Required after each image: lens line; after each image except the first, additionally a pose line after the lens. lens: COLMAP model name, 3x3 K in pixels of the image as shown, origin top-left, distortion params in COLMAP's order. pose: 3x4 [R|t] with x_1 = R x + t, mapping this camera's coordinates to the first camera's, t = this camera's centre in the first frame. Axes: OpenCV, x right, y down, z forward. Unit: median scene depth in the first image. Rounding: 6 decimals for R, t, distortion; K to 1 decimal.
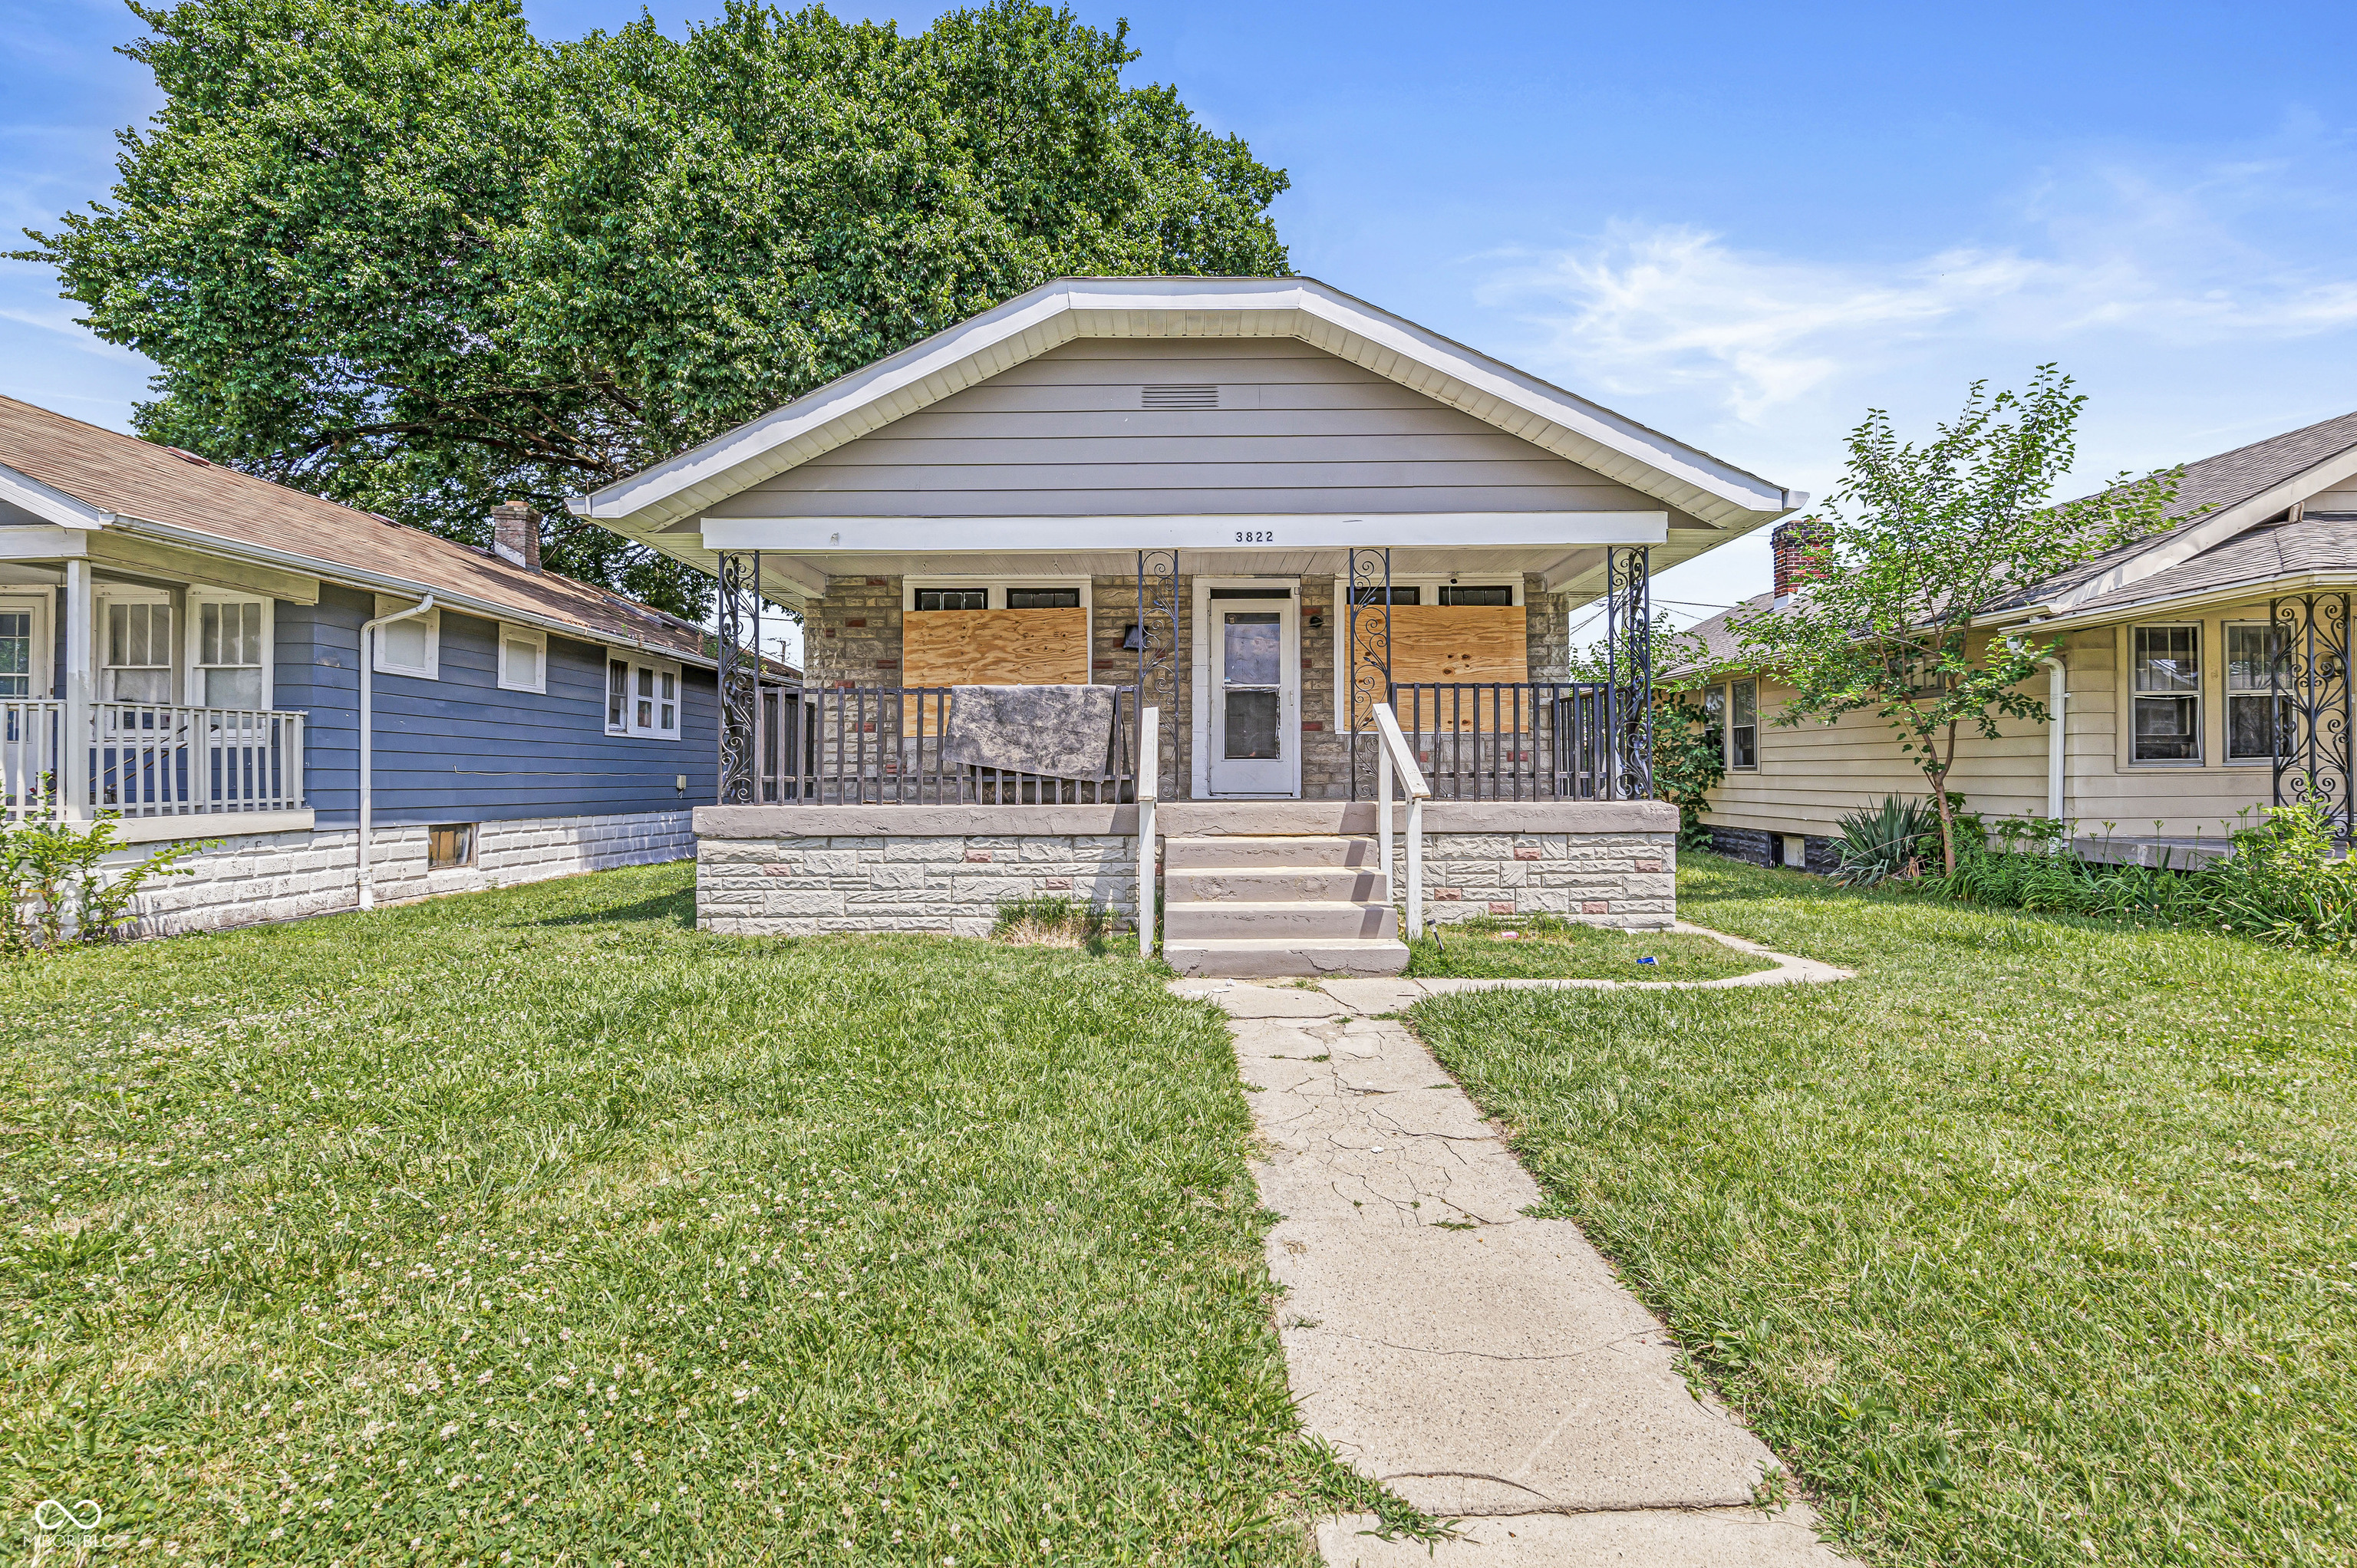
lens RADIAL K [[1035.4, 0, 1192.6], [0, 1035.4, 783.1], [0, 0, 1]] dist [0.000738, -0.000939]
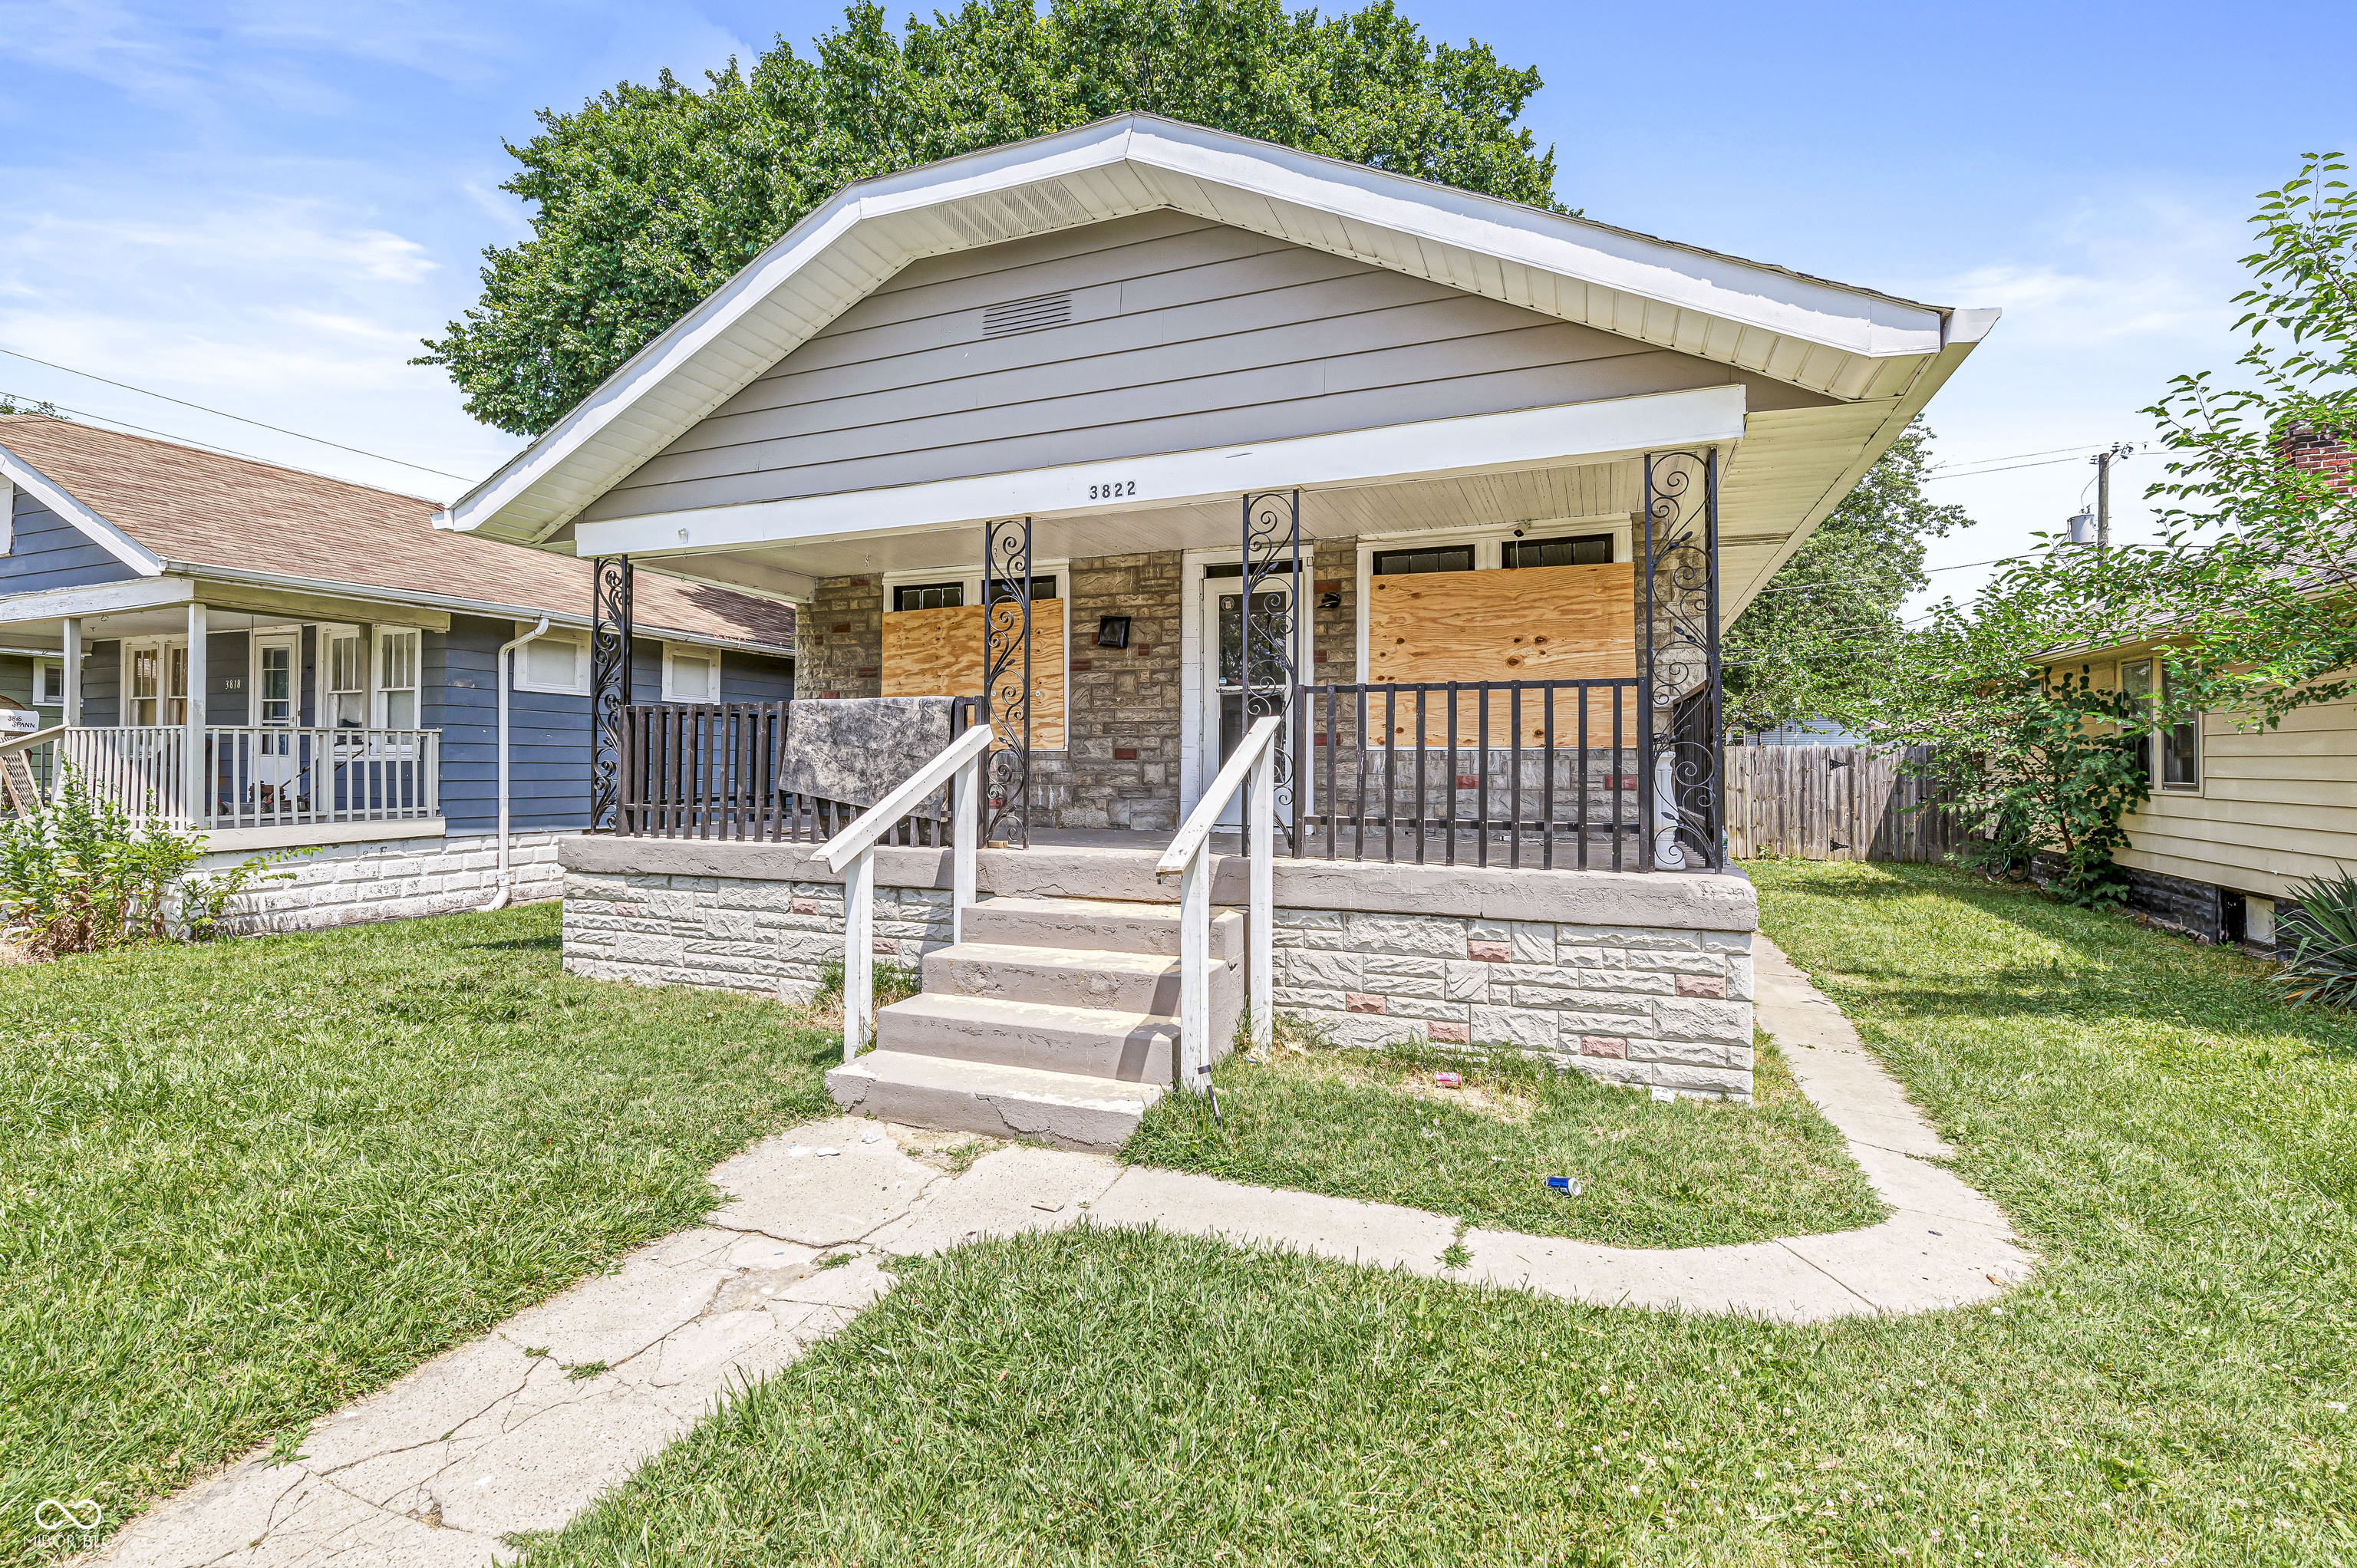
lens RADIAL K [[1035.4, 0, 1165.1], [0, 1035.4, 770.9], [0, 0, 1]] dist [0.000738, -0.000939]
pose [[0.934153, 0.006887, -0.356806, 0.276610], [-0.008384, 0.999961, -0.002649, -0.029351], [0.356774, 0.005466, 0.934175, 0.255974]]
